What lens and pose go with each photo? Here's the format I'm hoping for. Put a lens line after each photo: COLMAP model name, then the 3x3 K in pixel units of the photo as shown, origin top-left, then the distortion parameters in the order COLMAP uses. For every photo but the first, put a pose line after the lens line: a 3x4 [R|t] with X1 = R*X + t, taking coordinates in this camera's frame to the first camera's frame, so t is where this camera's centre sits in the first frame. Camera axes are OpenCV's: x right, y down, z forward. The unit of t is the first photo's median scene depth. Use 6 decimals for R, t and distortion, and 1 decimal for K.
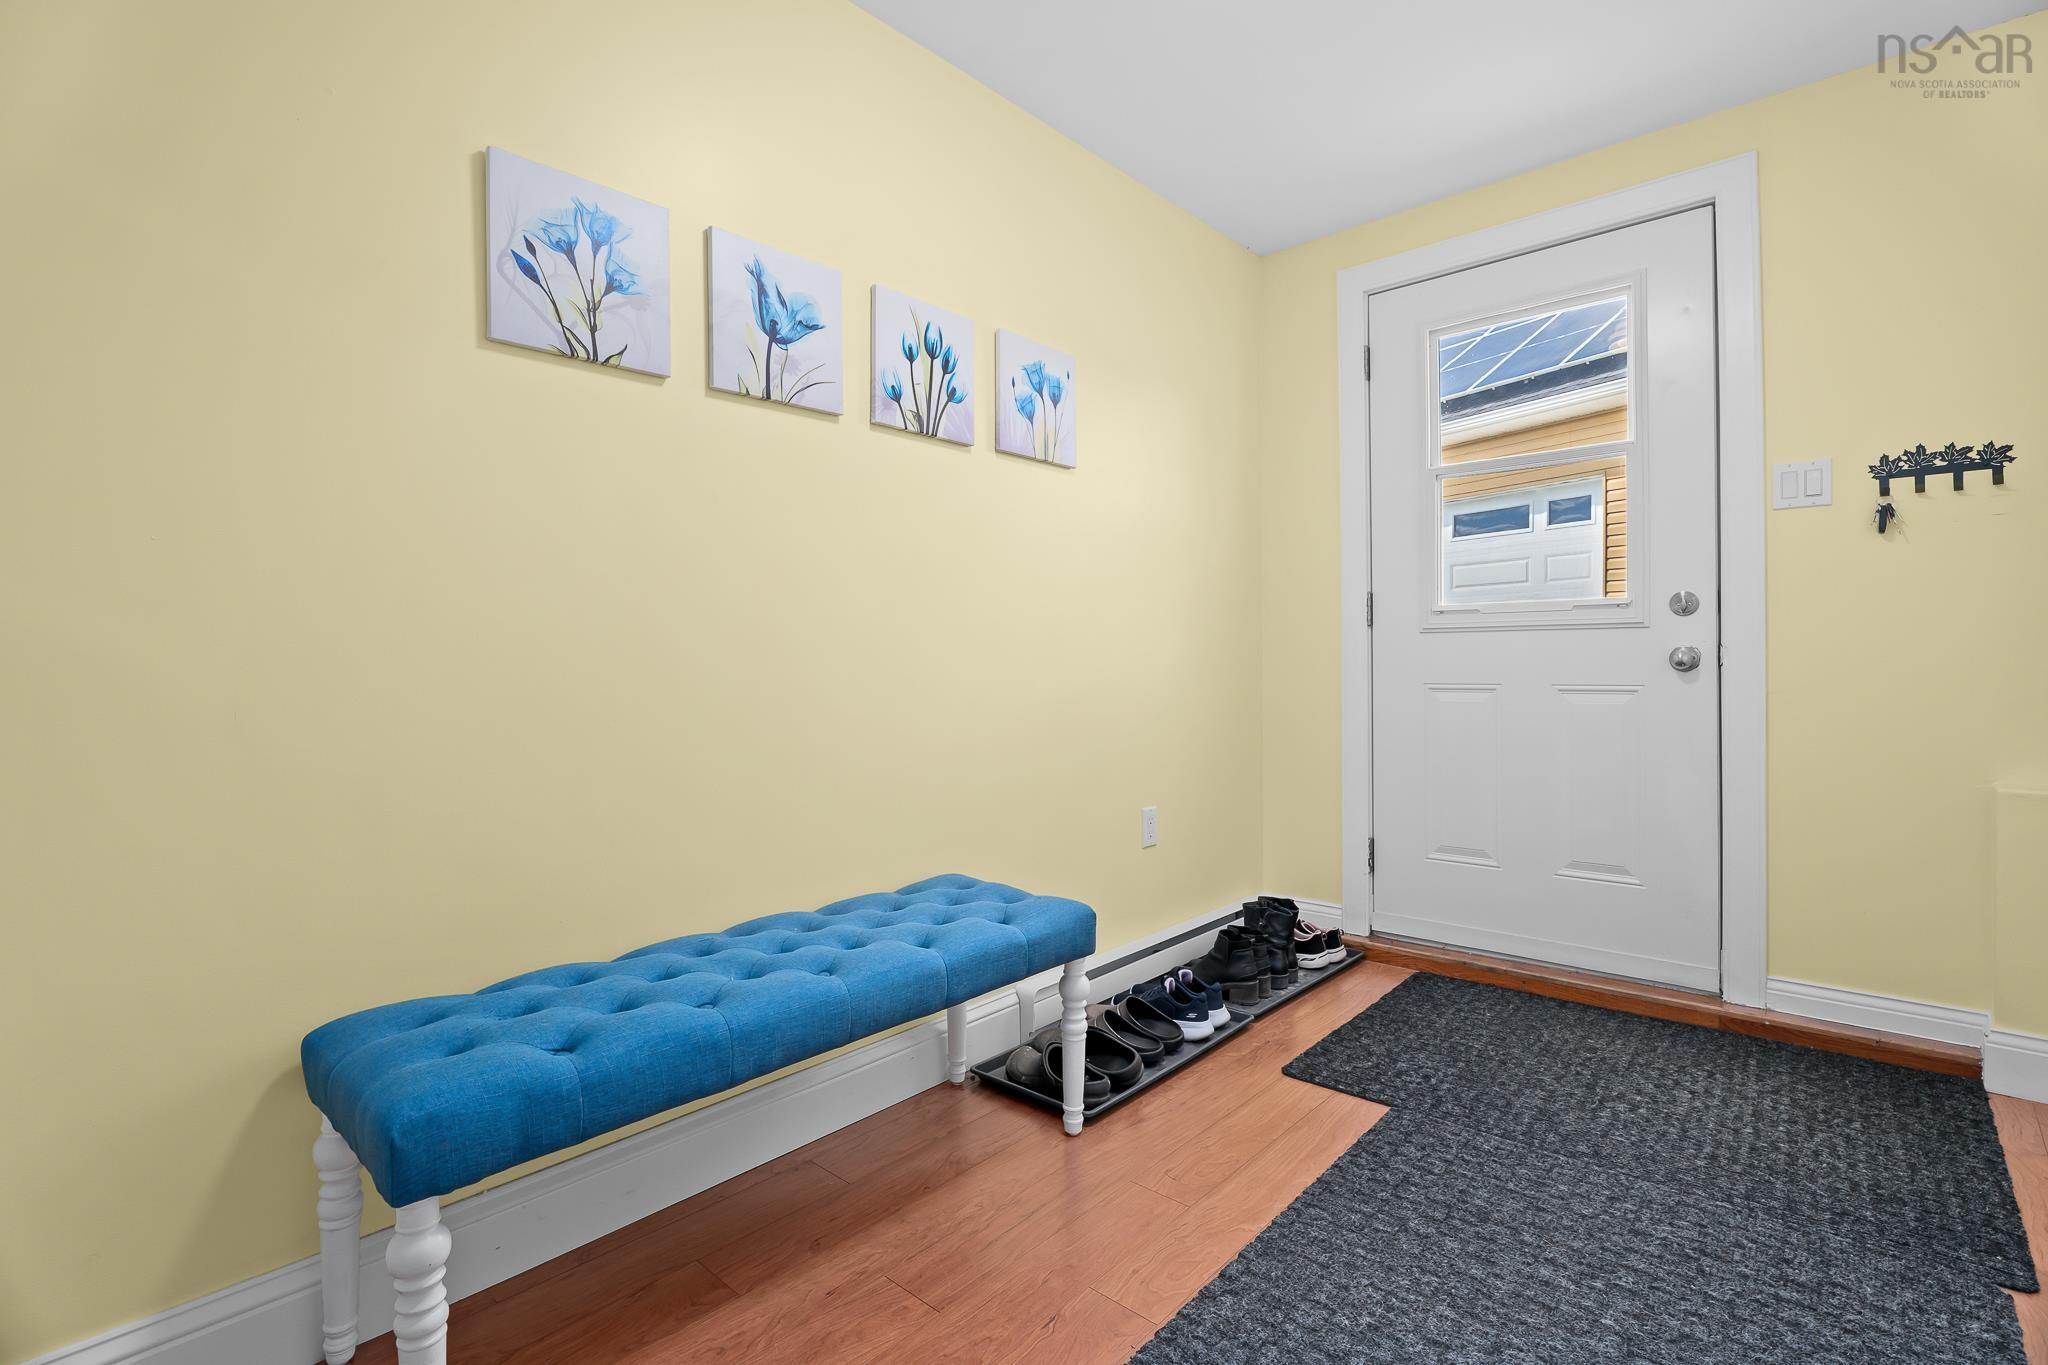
lens RADIAL K [[936.9, 0, 1021.9], [0, 936.9, 672.9], [0, 0, 1]] dist [0.000530, 0.000148]
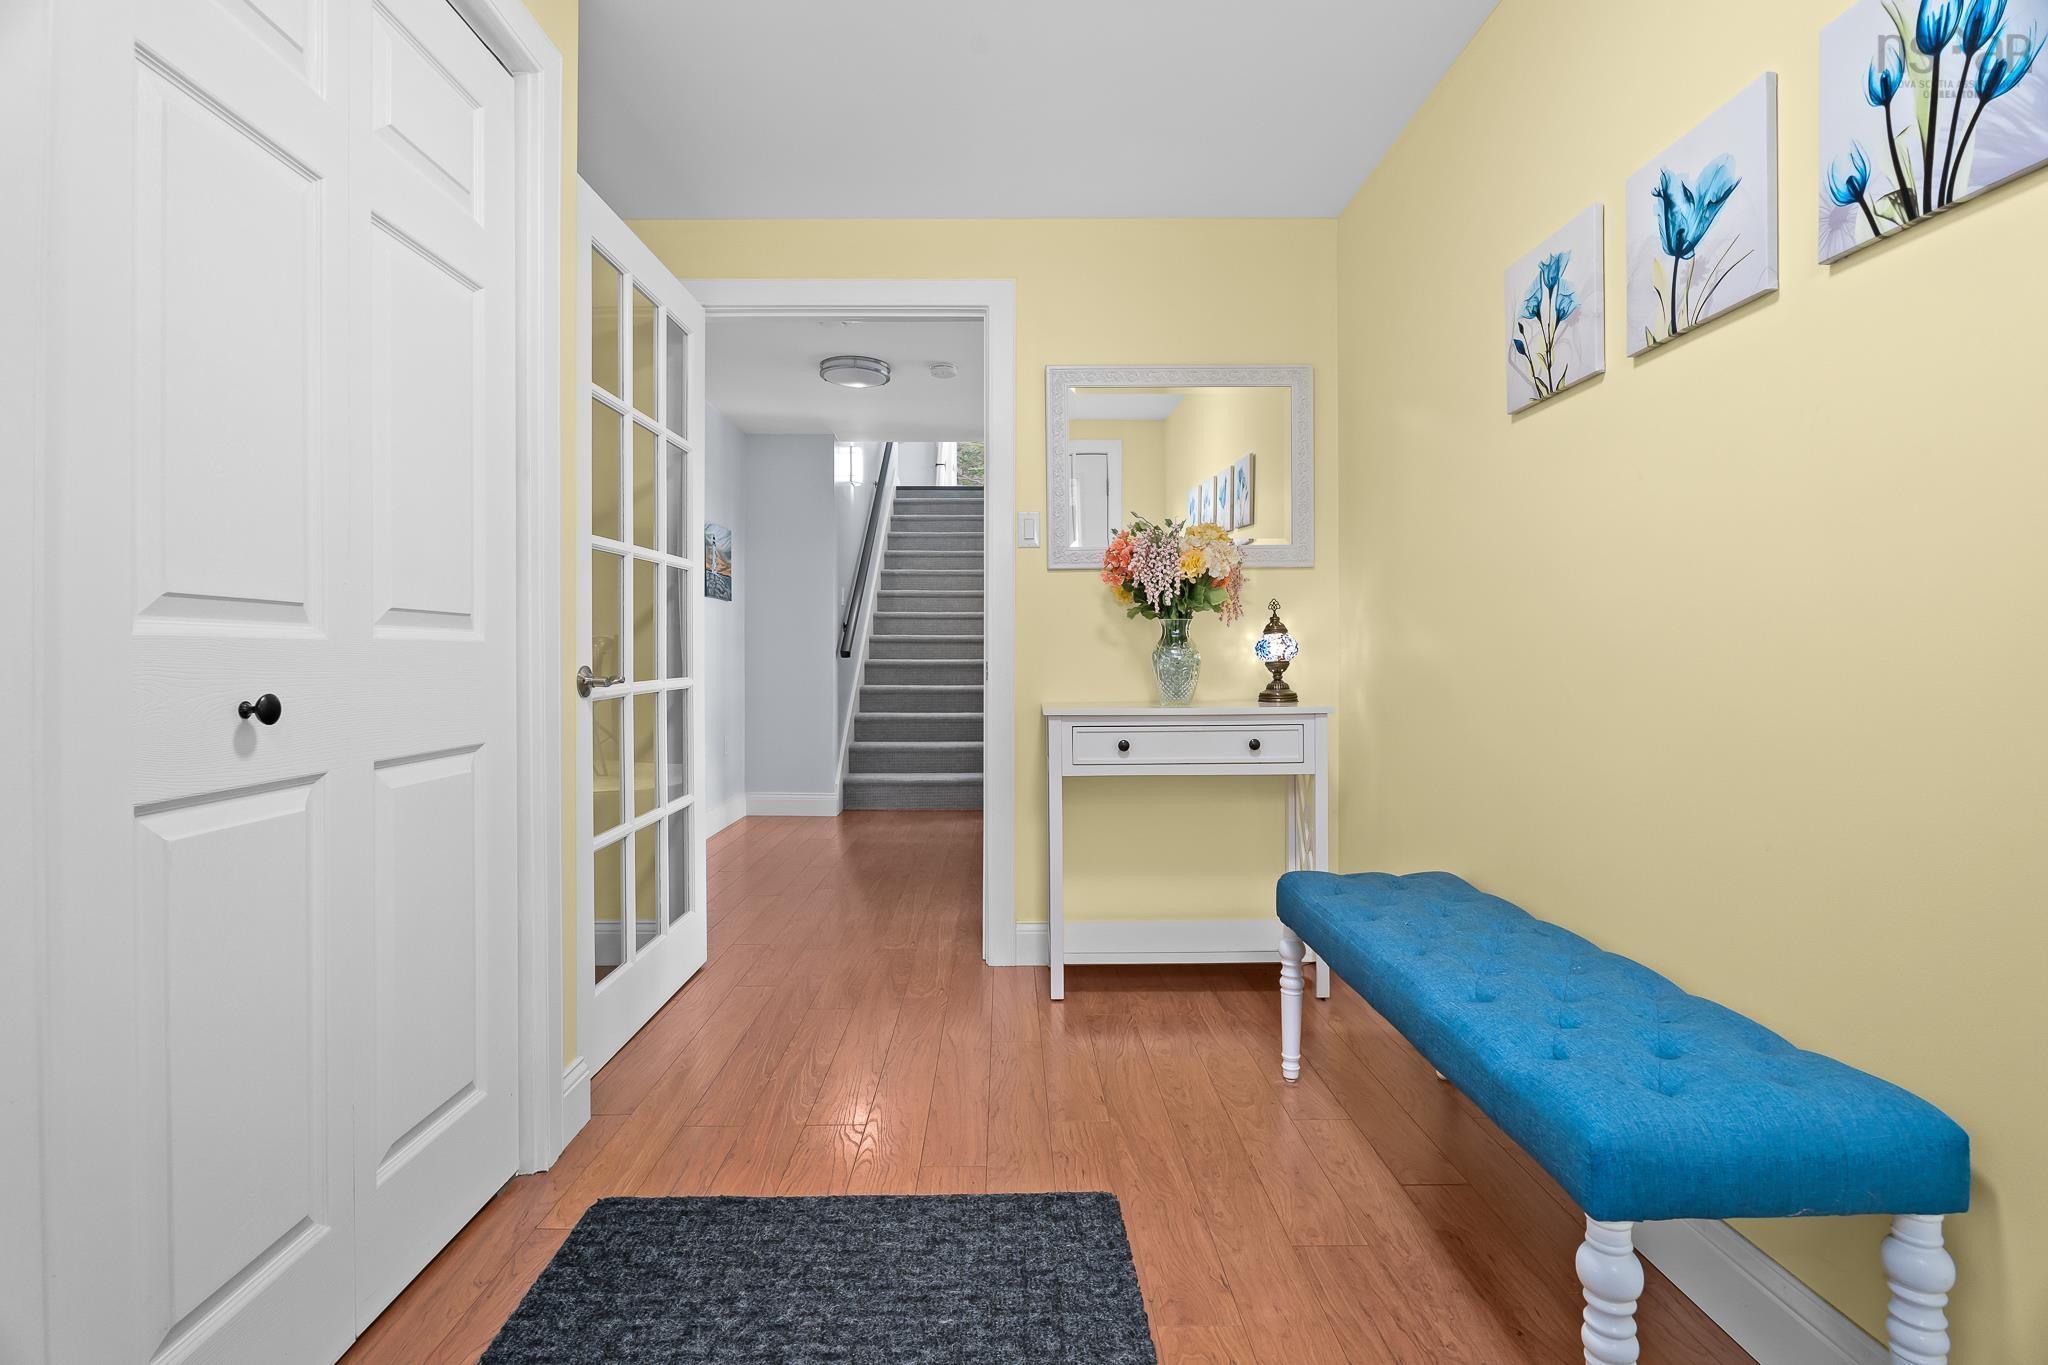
lens RADIAL K [[936.9, 0, 1020.8], [0, 936.9, 667.0], [0, 0, 1]] dist [0.000530, 0.000148]
pose [[-0.712692, 0.021876, -0.701136, 0.701773], [0.001441, 0.999557, 0.029722, -0.032786], [0.701475, 0.020172, -0.712408, 1.193679]]
